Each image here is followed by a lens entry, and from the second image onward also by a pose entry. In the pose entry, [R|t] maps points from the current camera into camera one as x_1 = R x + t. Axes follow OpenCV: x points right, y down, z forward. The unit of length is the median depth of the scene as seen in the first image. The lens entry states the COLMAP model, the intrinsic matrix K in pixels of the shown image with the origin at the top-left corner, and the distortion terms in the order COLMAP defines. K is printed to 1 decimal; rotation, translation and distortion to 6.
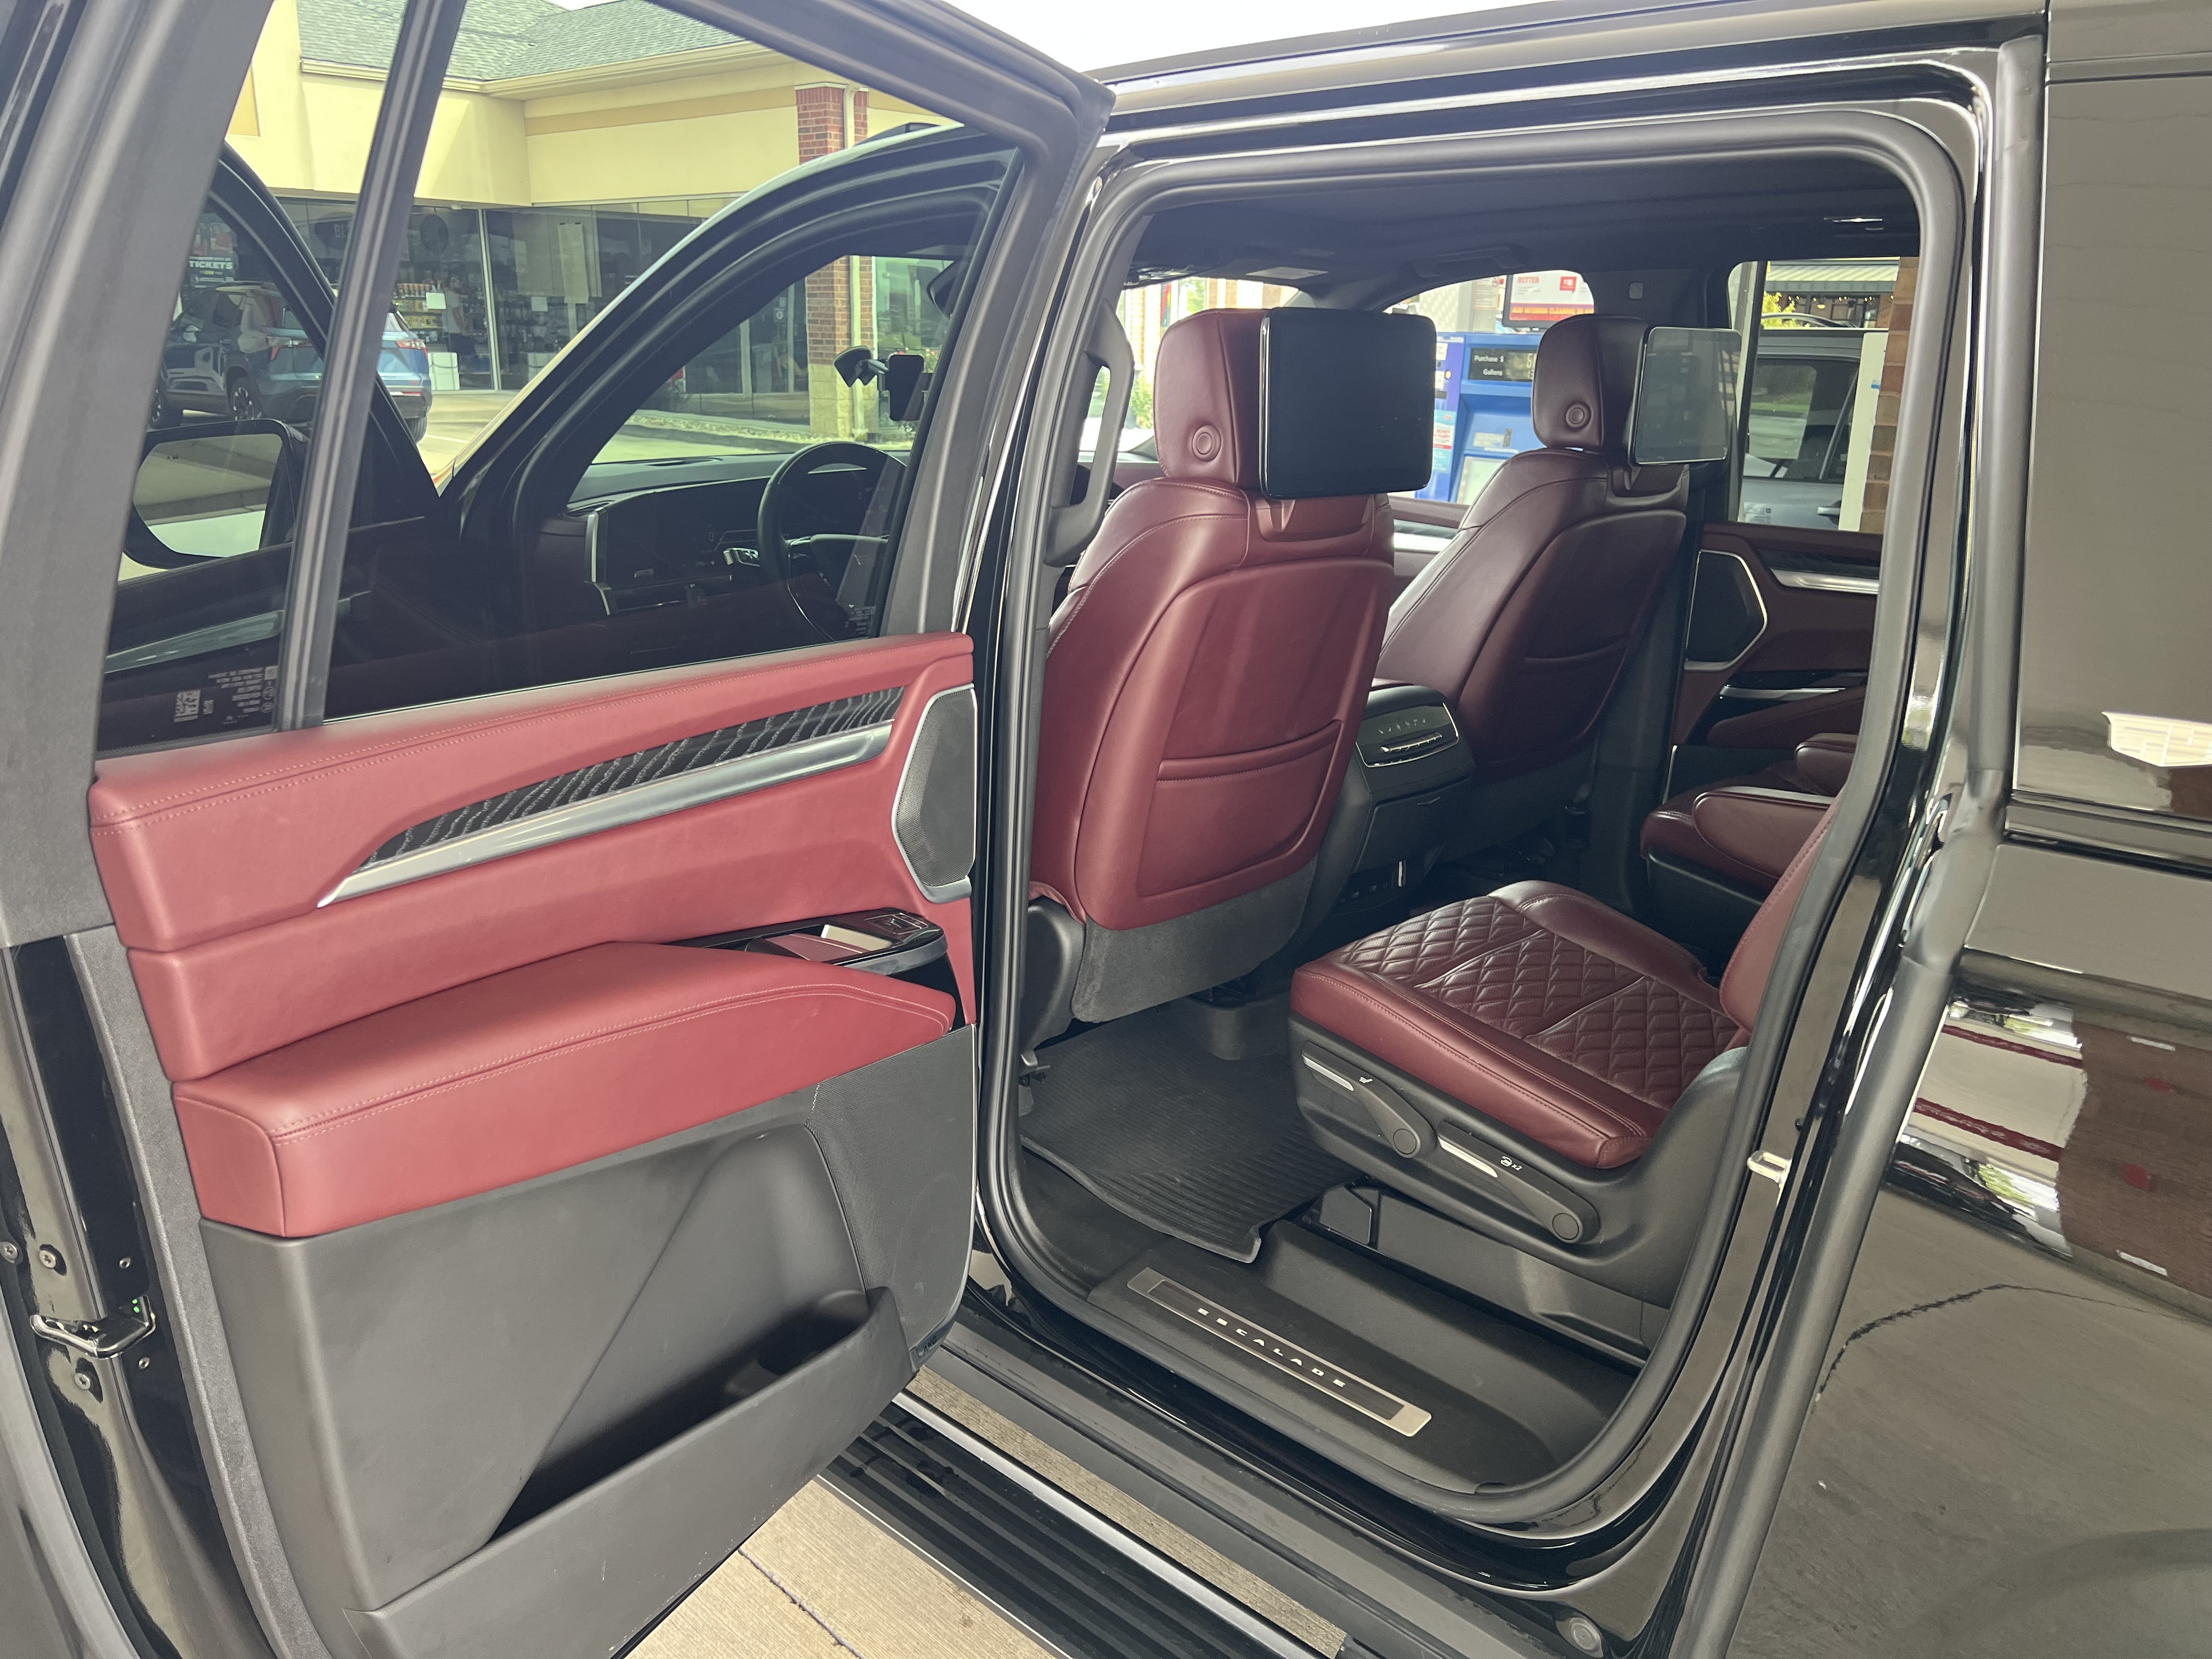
lens RADIAL K [[1639.4, 0, 1106.0], [0, 1639.4, 829.5], [0, 0, 1]] dist [0.079169, -0.066850]
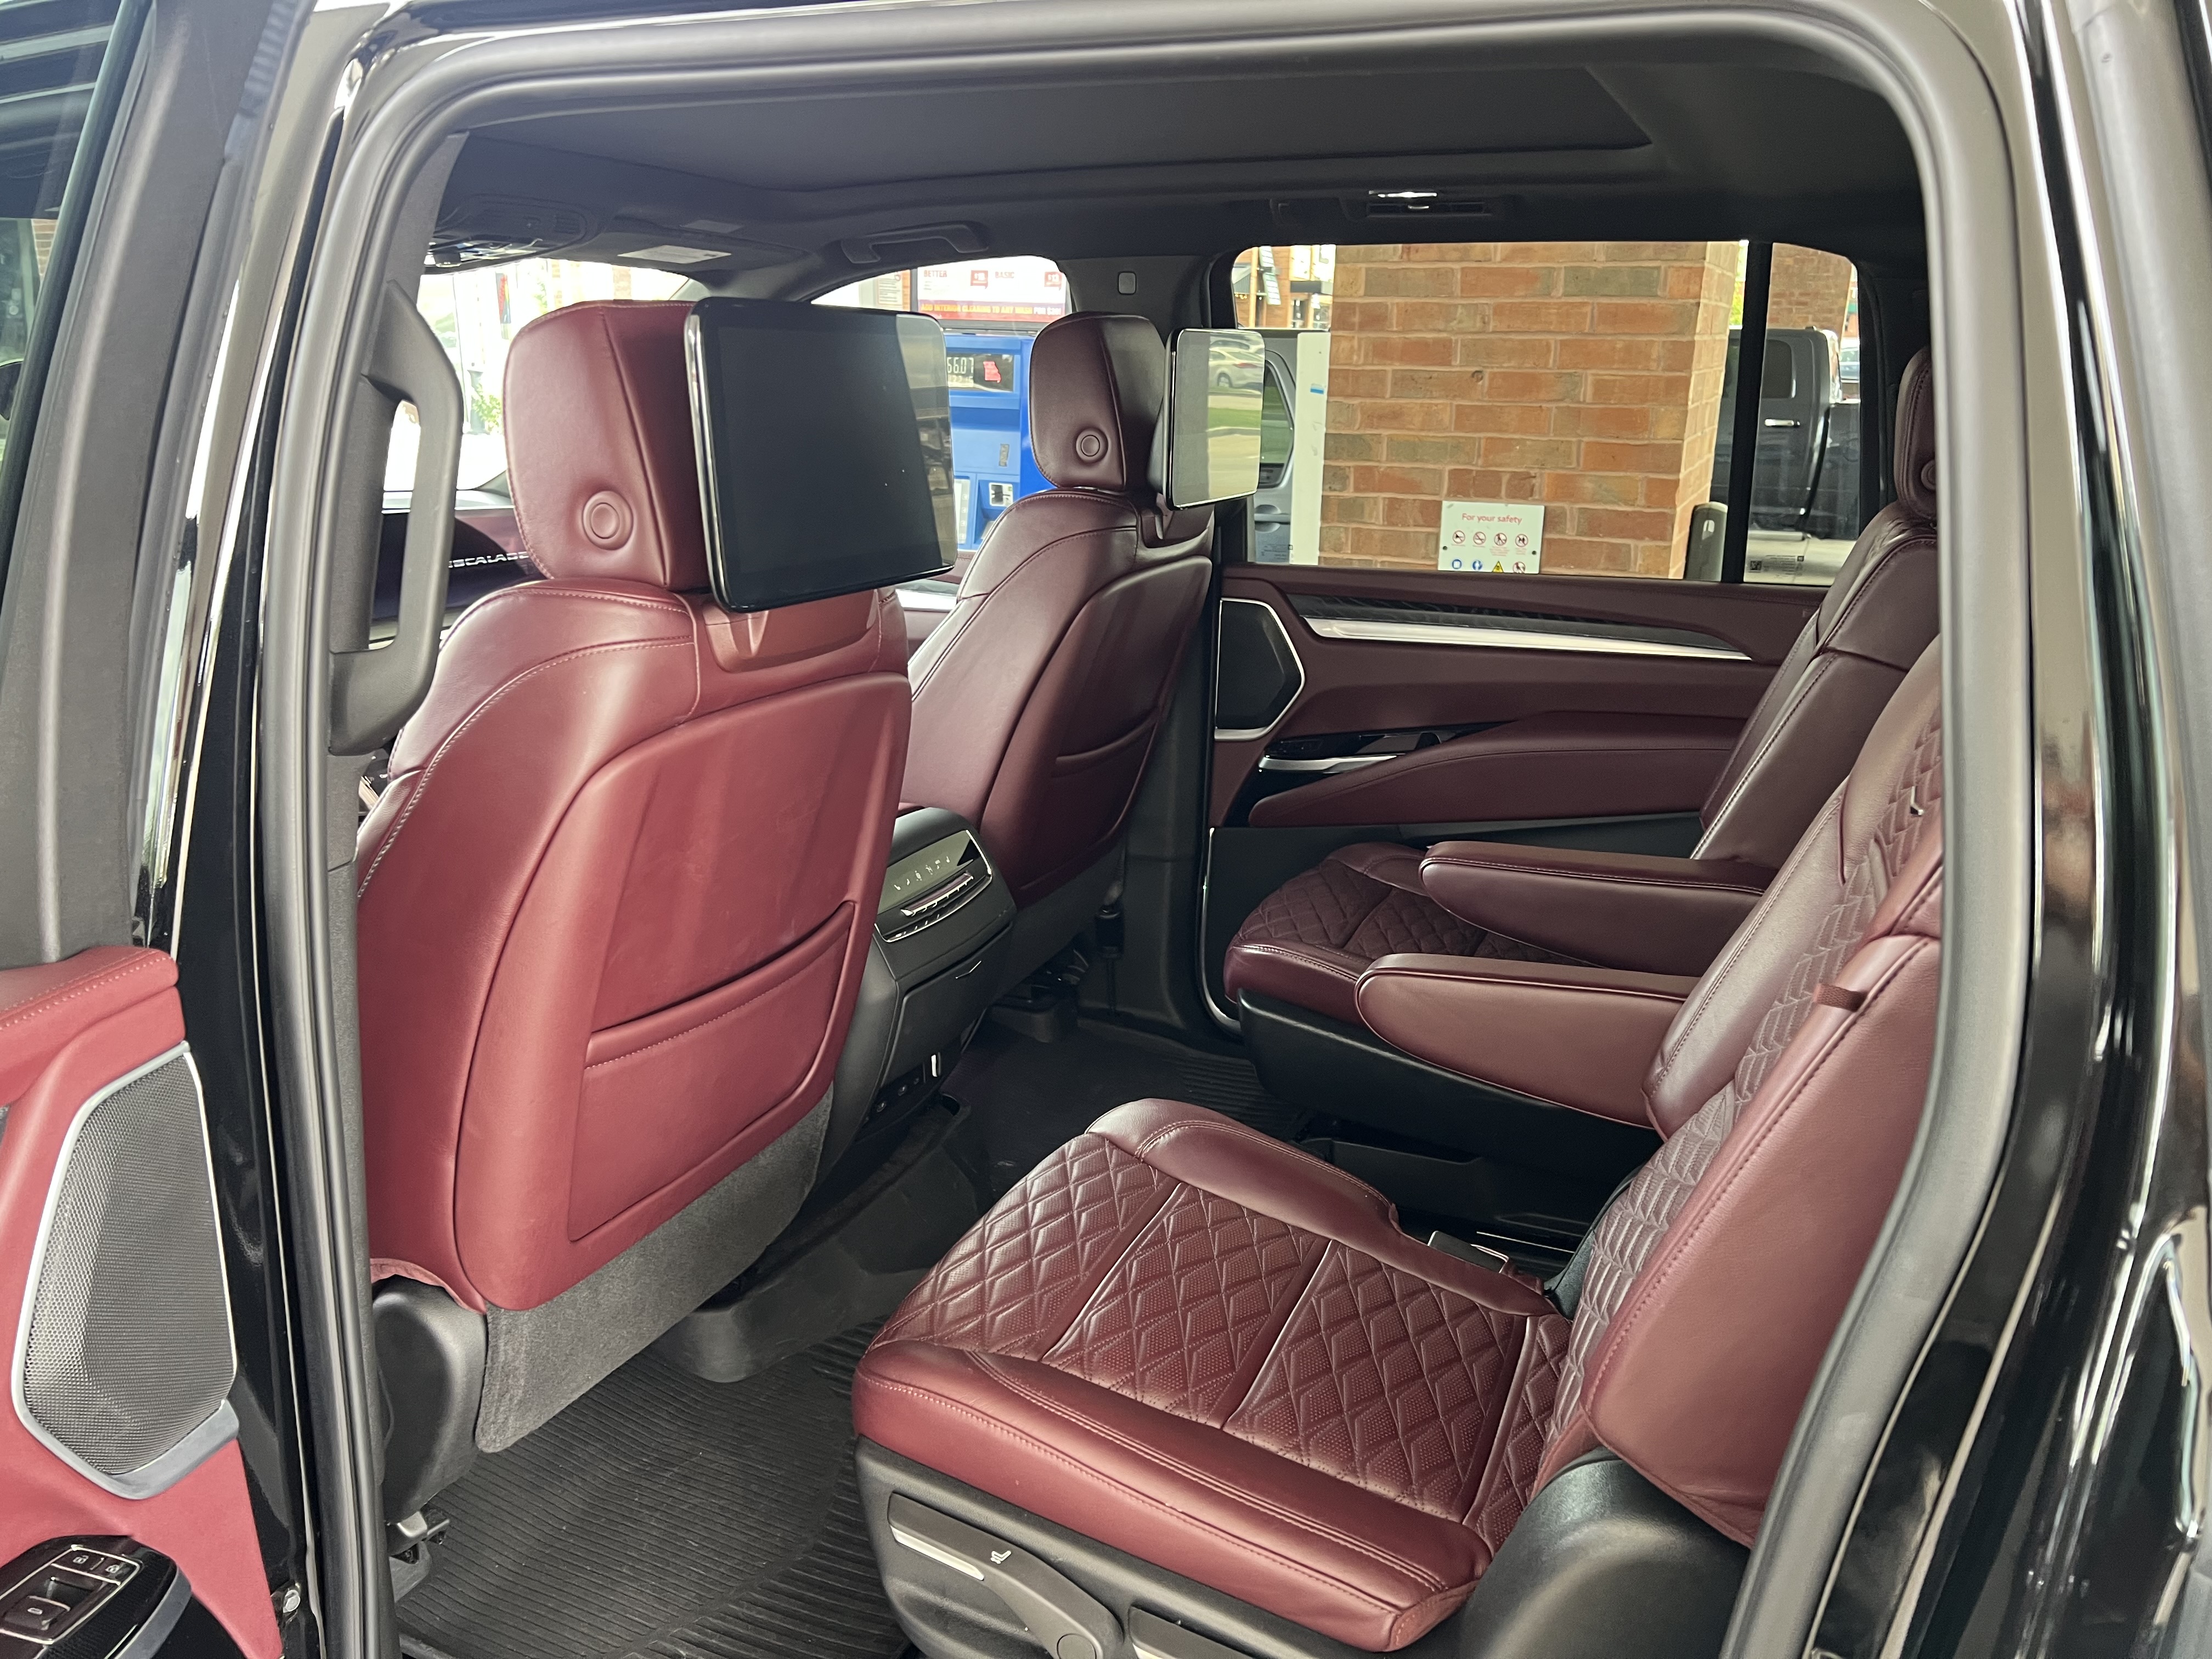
lens RADIAL K [[1639.4, 0, 1106.0], [0, 1639.4, 829.5], [0, 0, 1]] dist [0.079169, -0.066850]
pose [[0.932908, -0.107813, 0.343598, 0.008995], [0.106889, 0.994034, 0.021690, -0.101316], [-0.343887, 0.016492, 0.938866, 0.322266]]
